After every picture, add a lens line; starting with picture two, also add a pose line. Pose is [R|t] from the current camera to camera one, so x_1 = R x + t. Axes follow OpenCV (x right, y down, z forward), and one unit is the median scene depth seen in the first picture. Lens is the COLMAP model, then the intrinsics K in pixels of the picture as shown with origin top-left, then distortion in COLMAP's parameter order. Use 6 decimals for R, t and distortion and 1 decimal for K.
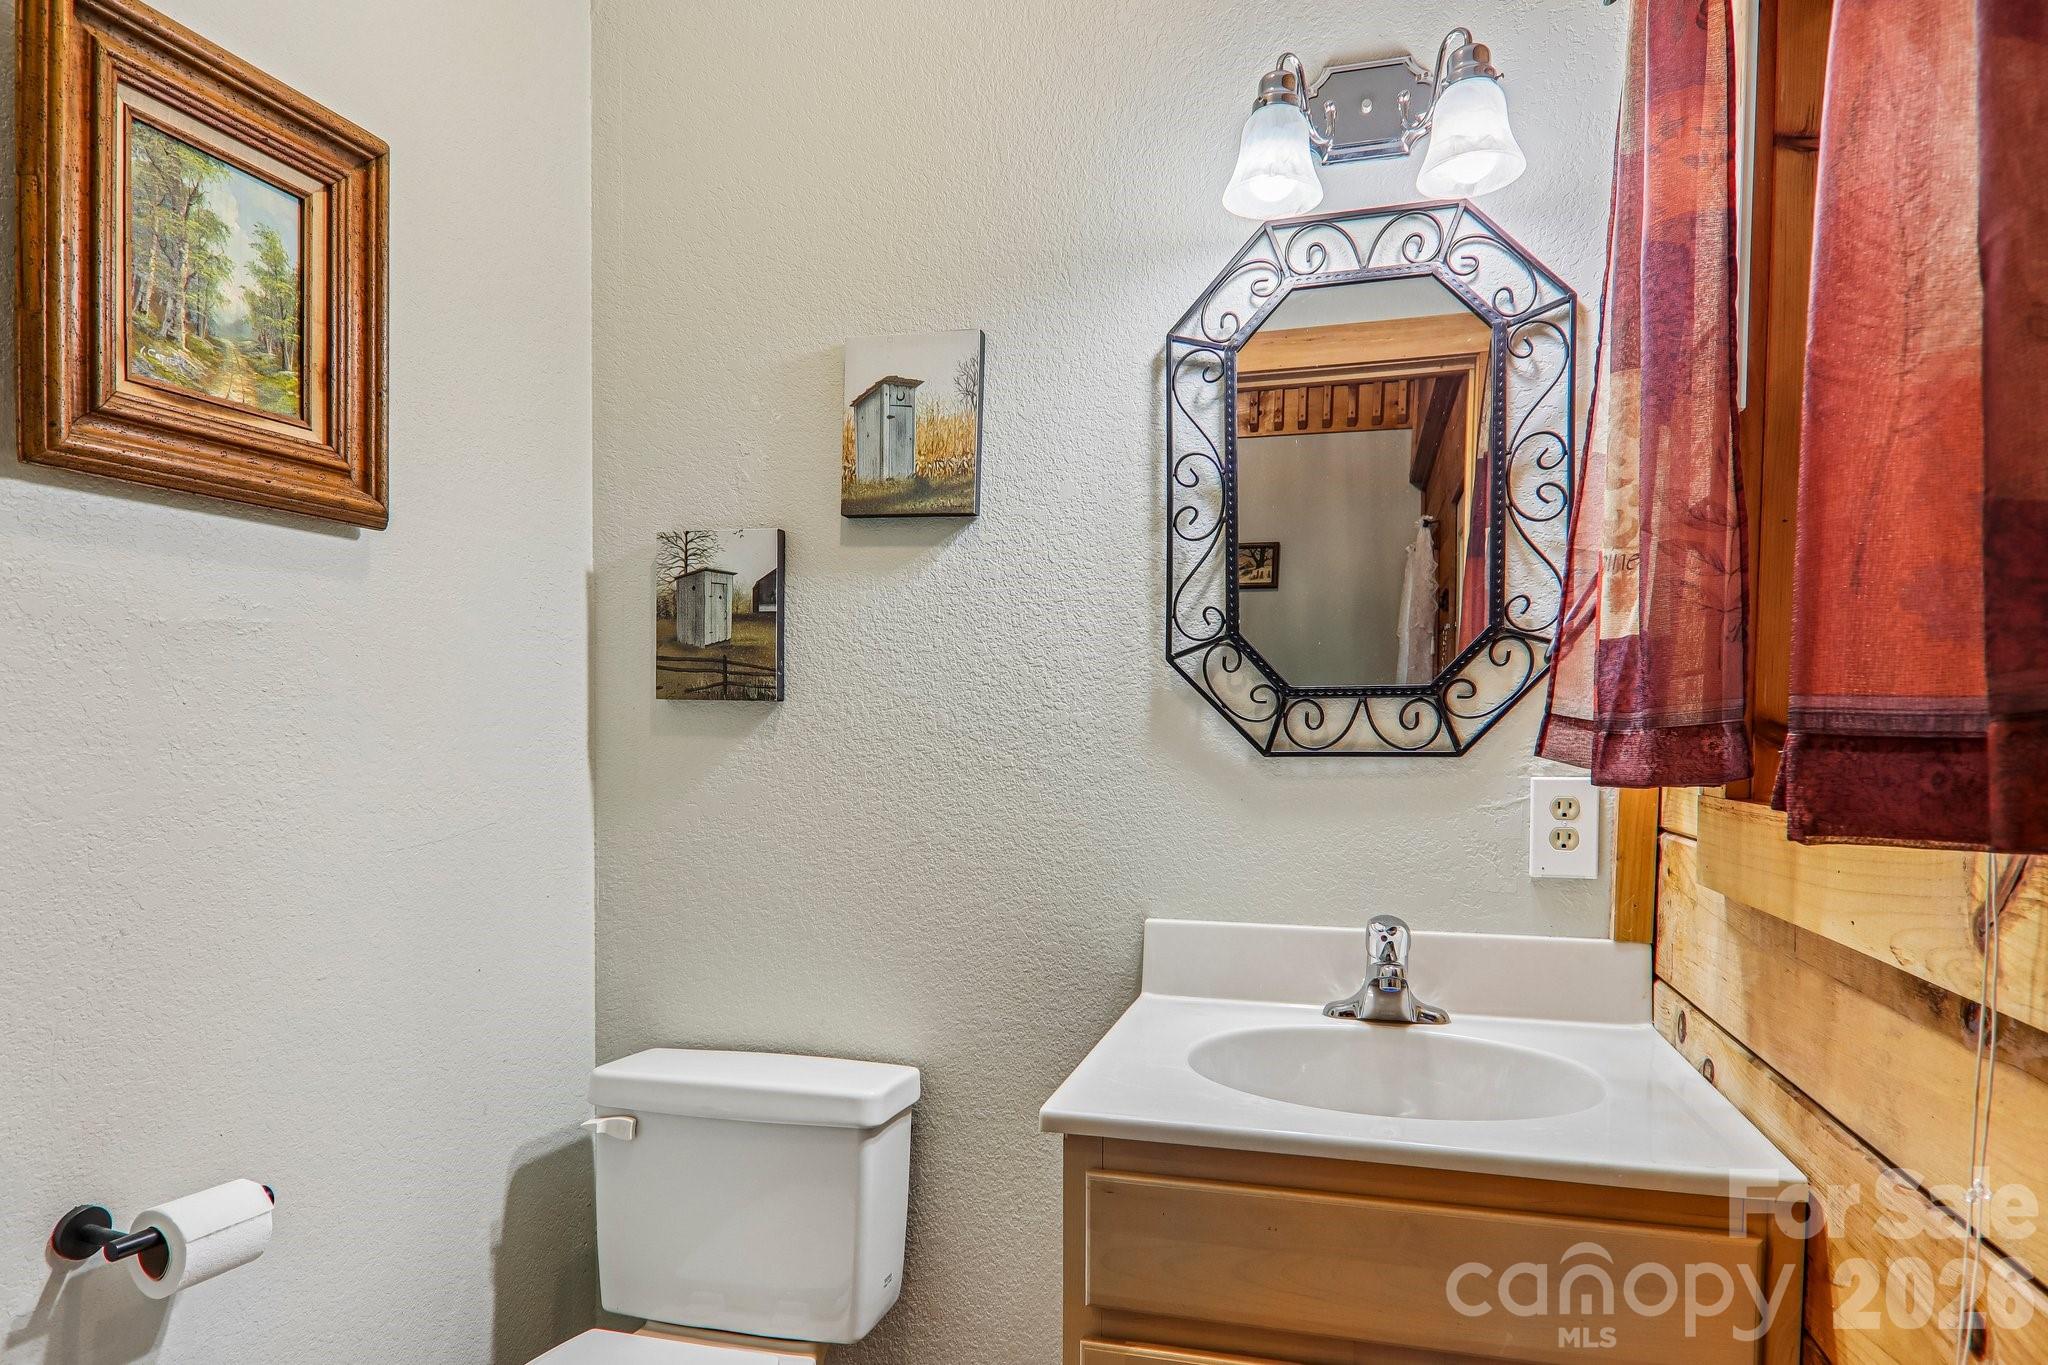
lens RADIAL K [[1165.6, 0, 1028.2], [0, 1165.6, 713.0], [0, 0, 1]] dist [0.006273, -0.015226]
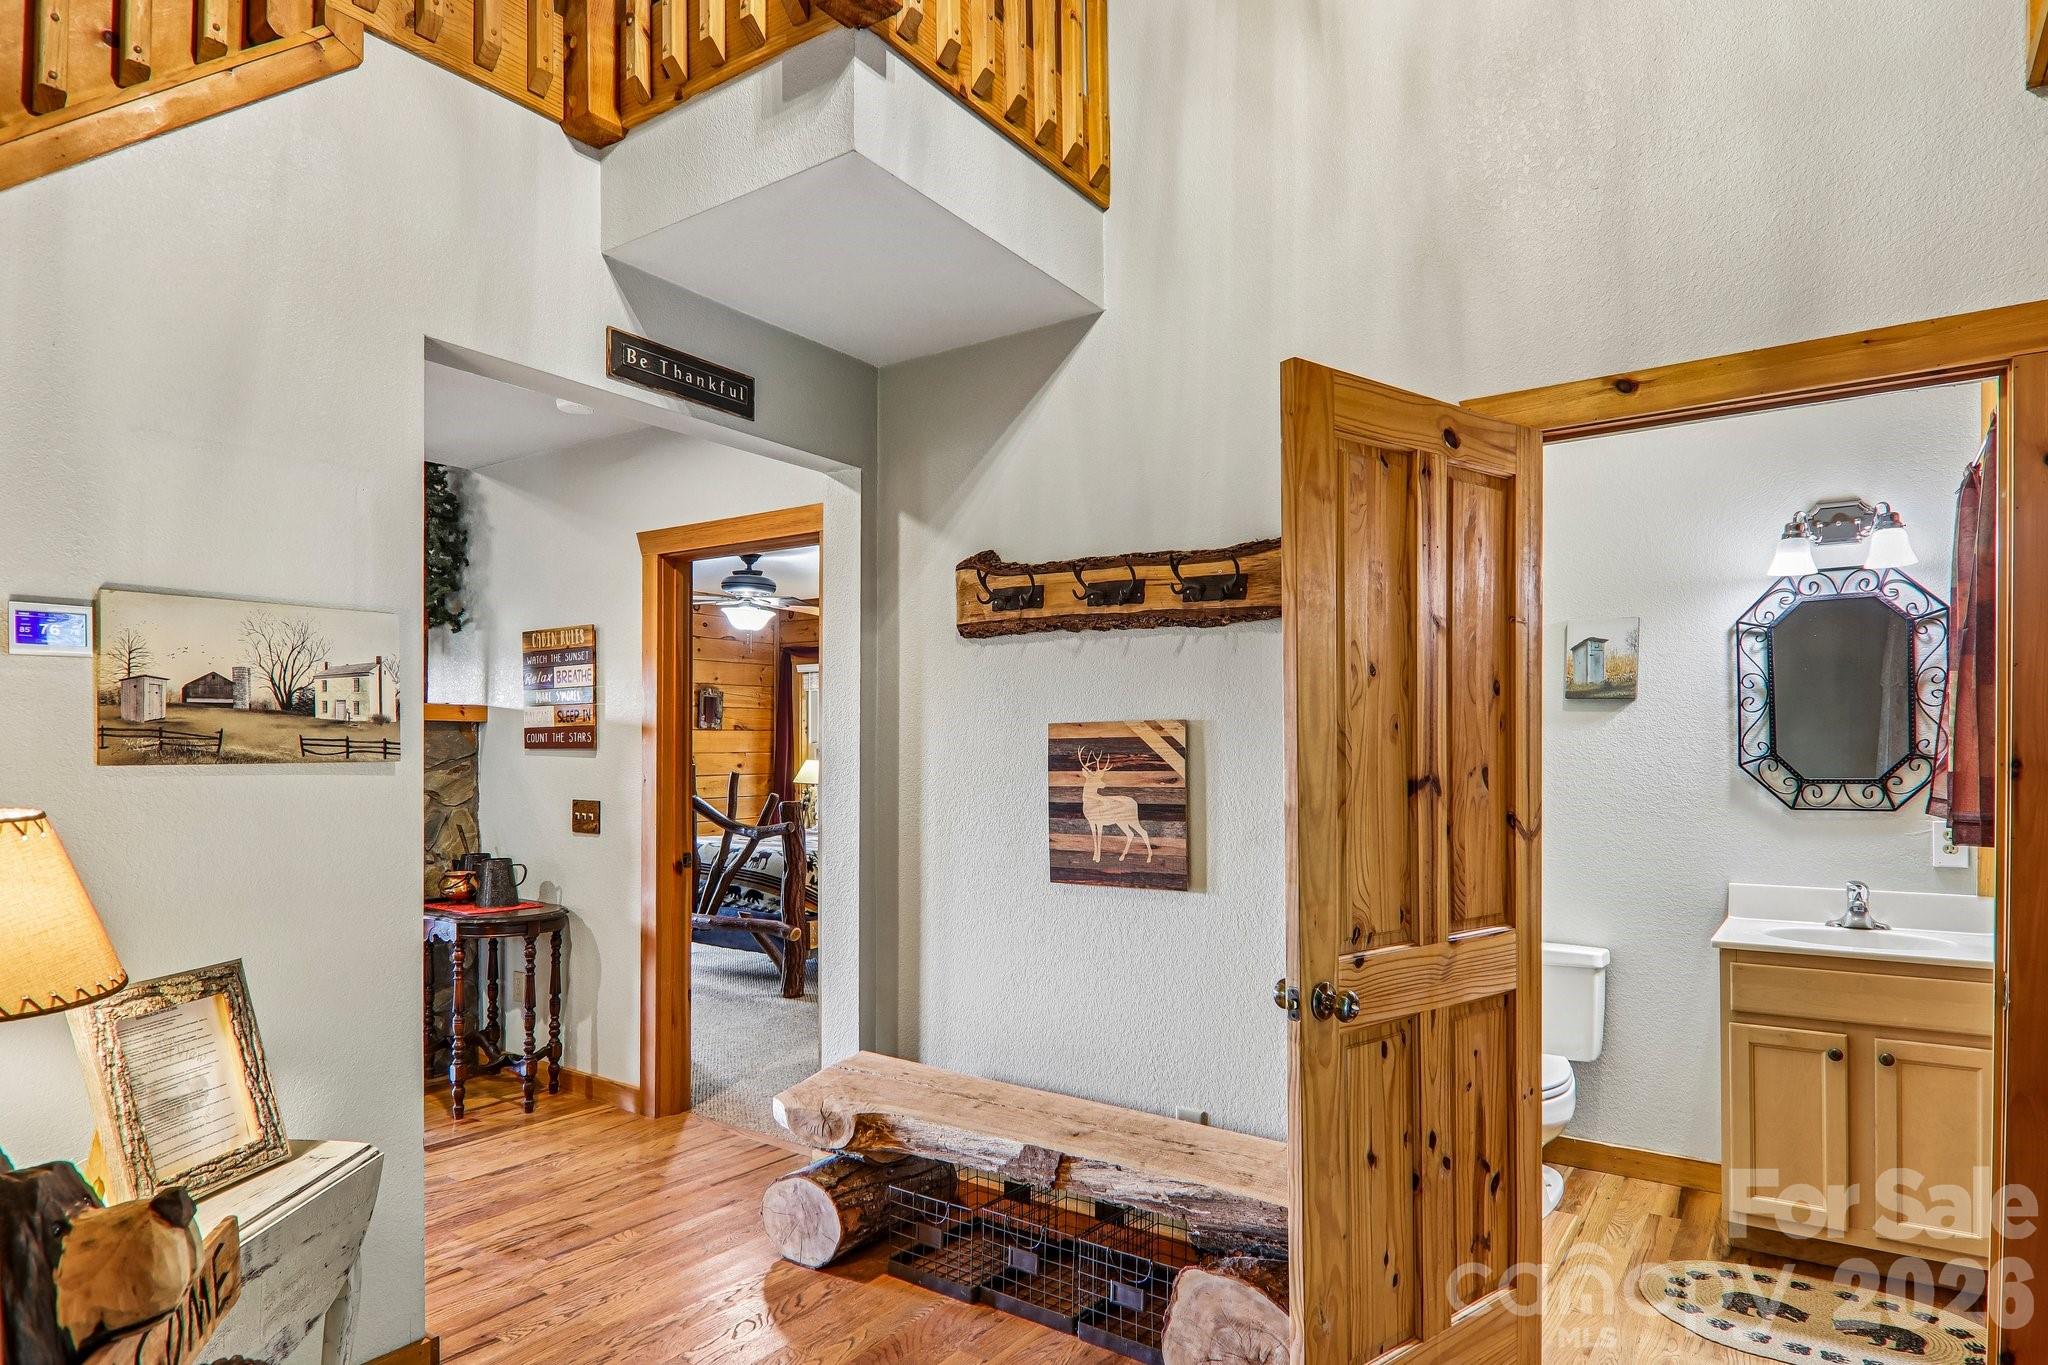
lens RADIAL K [[1156.7, 0, 1024.1], [0, 1156.7, 713.1], [0, 0, 1]] dist [0.018429, -0.023315]
pose [[0.942453, -0.016228, -0.333944, -0.434636], [0.010159, 0.999750, -0.019911, -0.117999], [0.334184, 0.015373, 0.942383, -1.577978]]
